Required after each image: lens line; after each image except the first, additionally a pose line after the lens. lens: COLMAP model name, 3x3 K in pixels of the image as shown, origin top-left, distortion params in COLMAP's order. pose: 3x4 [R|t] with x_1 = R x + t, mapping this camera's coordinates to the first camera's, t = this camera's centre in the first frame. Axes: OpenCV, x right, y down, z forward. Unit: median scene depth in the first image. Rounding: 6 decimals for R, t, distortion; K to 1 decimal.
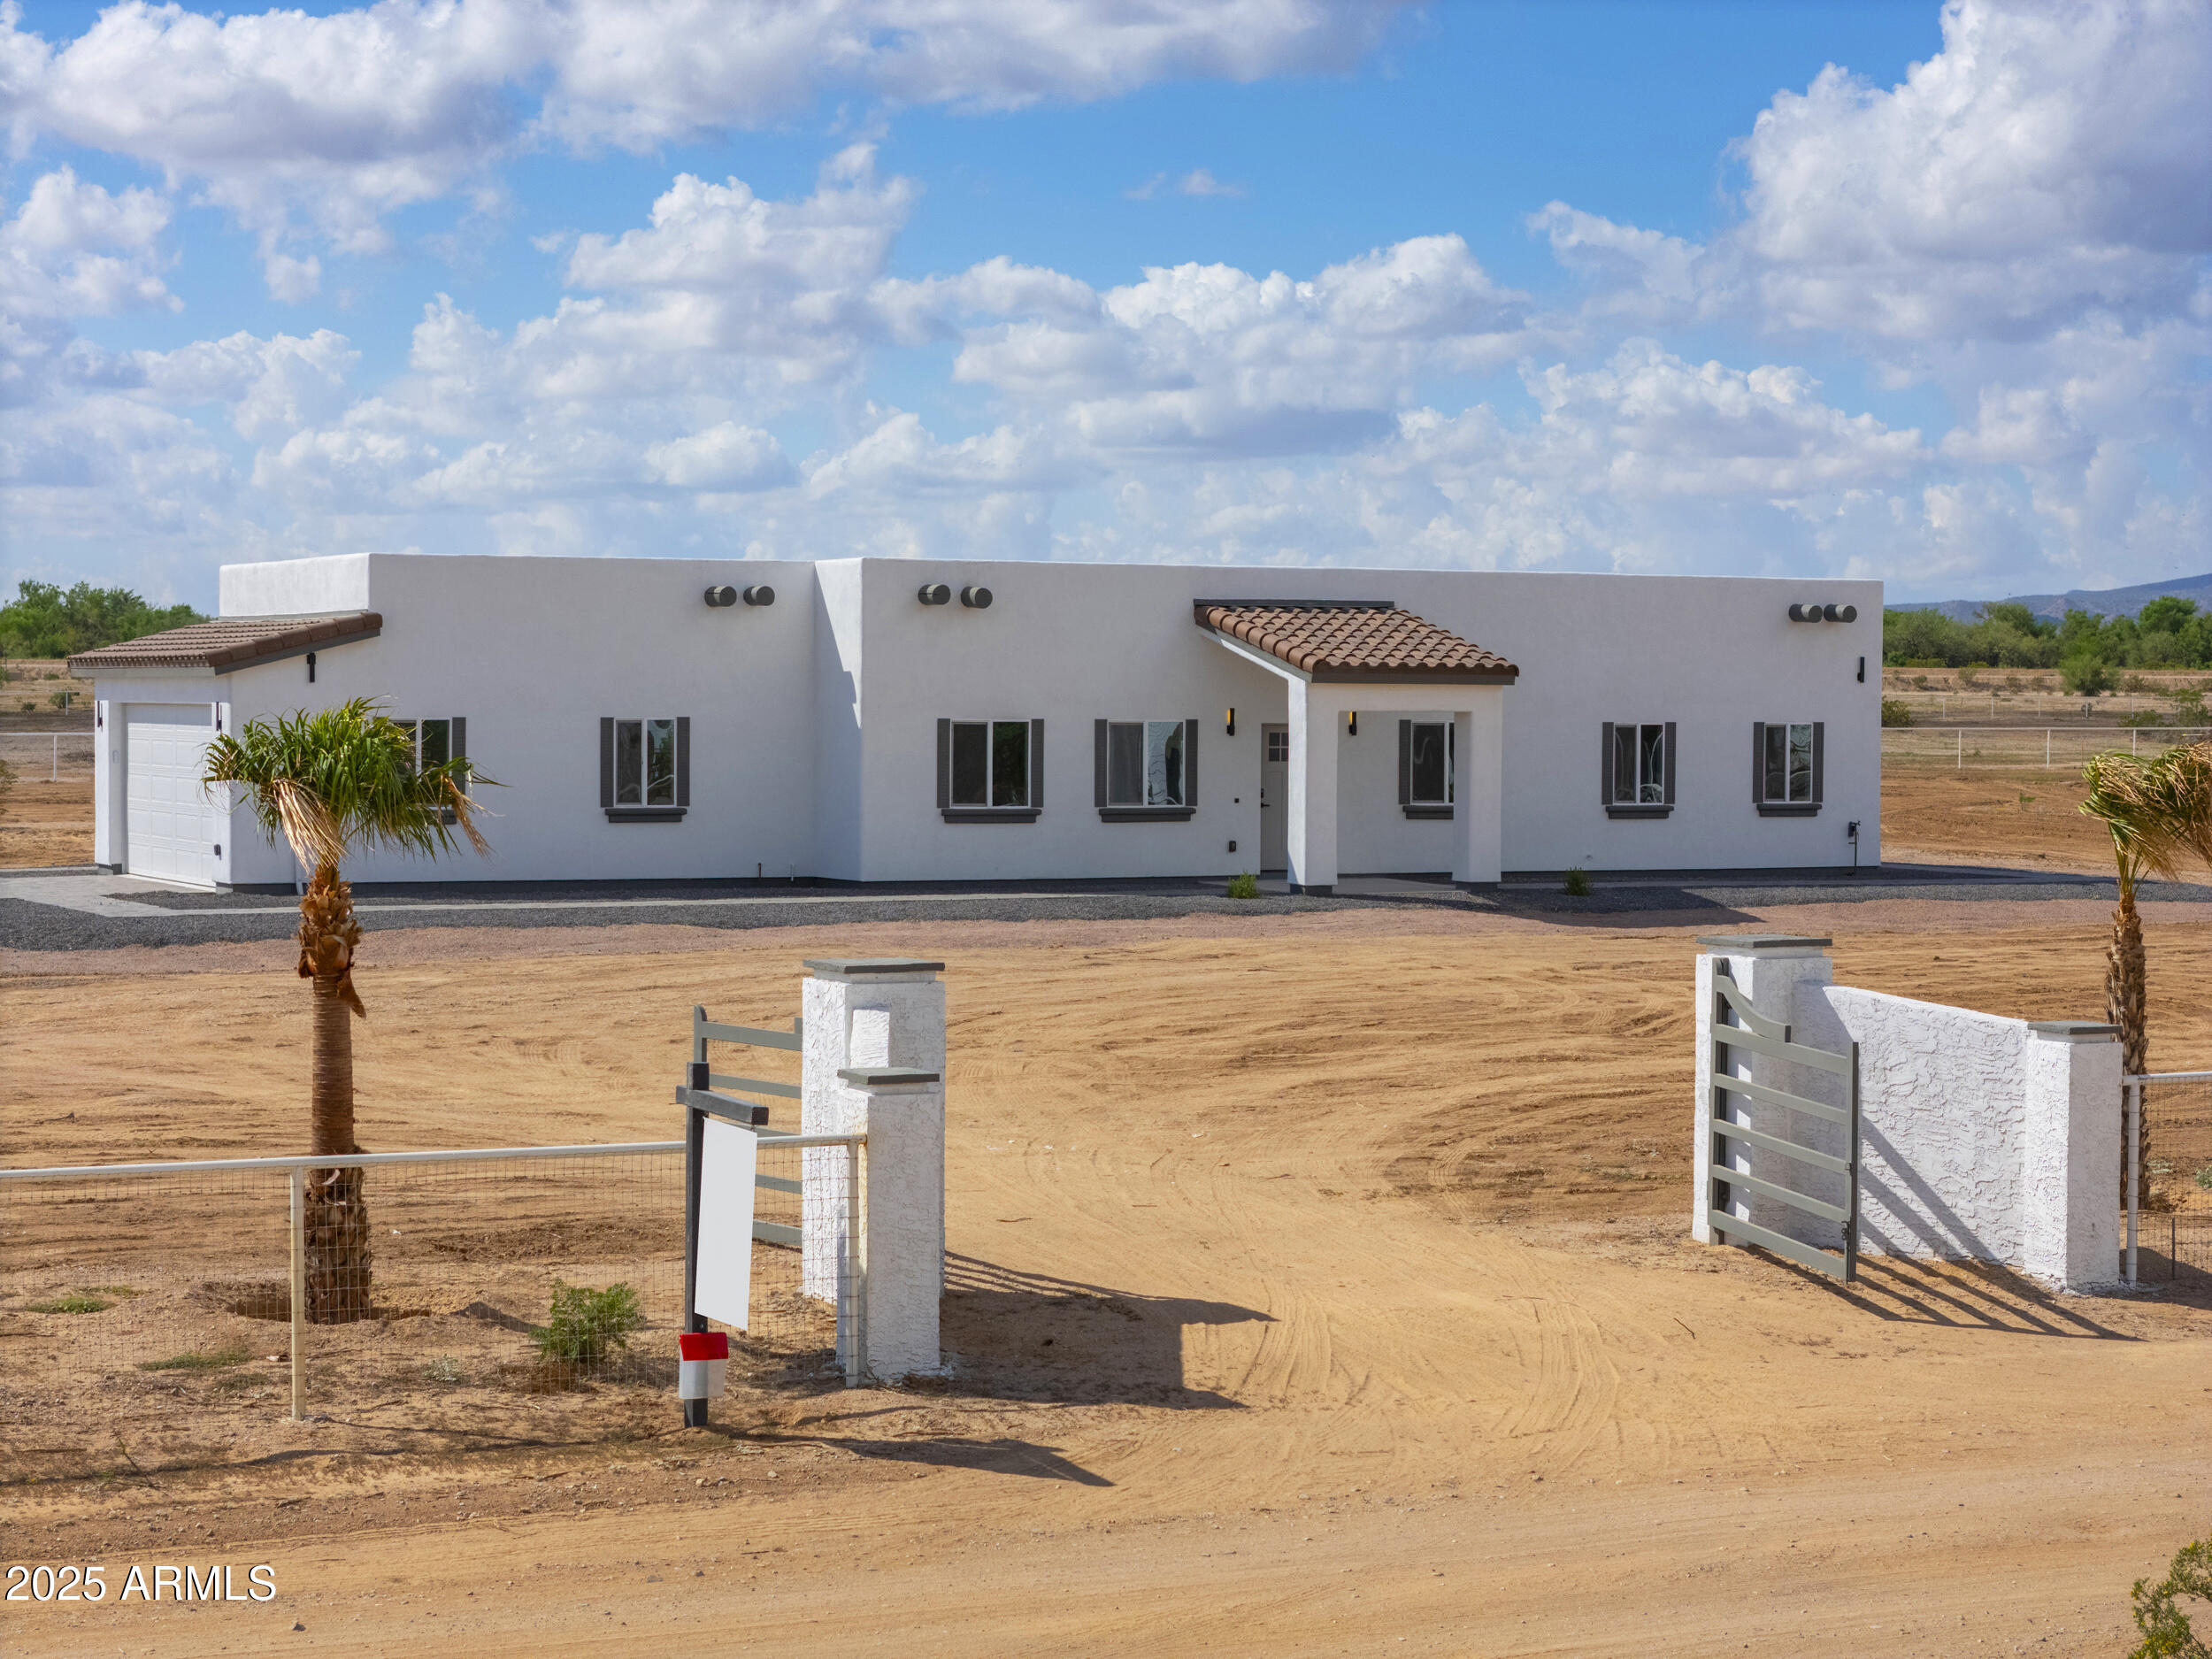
lens RADIAL K [[4318.4, 0, 1106.3], [0, 4318.4, 761.6], [0, 0, 1]] dist [-0.467753, 4.015757]
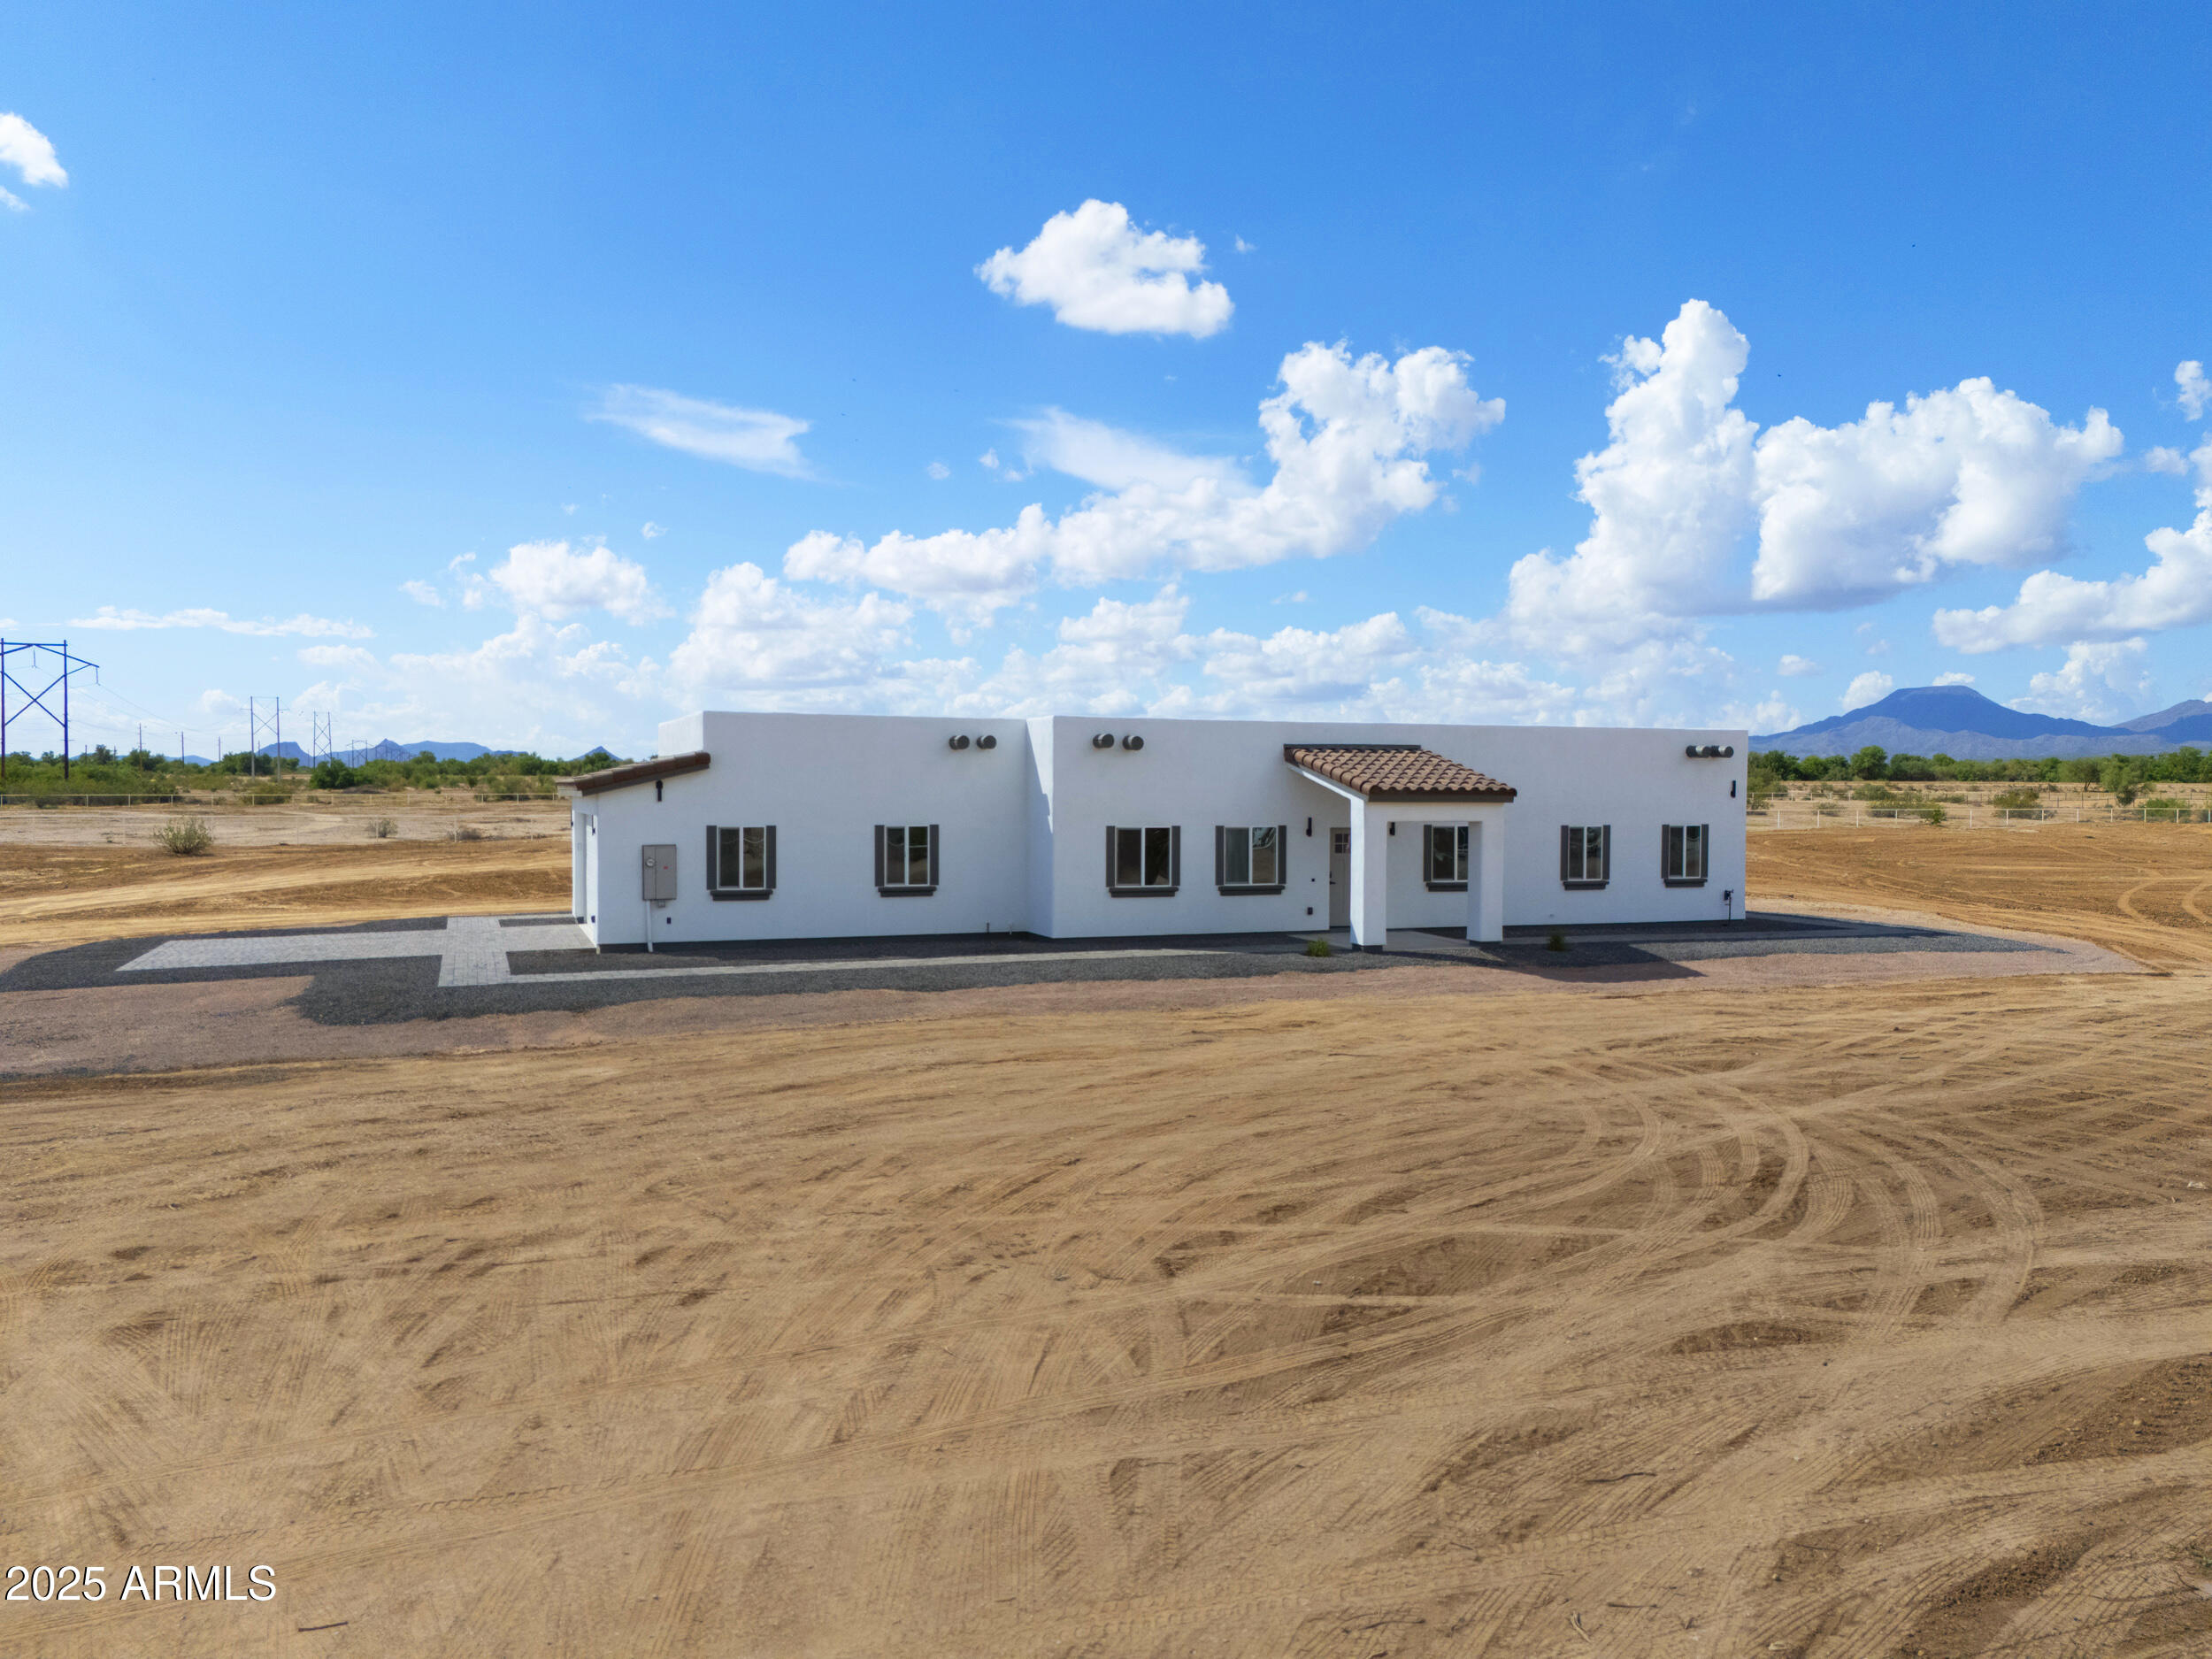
lens RADIAL K [[1559.6, 0, 1106.0], [0, 1559.6, 829.5], [0, 0, 1]] dist [0.069948, -0.002371]
pose [[0.995320, 0.001649, -0.096621, 0.011802], [-0.000740, 0.999955, 0.009442, -0.014024], [0.096632, -0.009326, 0.995276, 0.485584]]
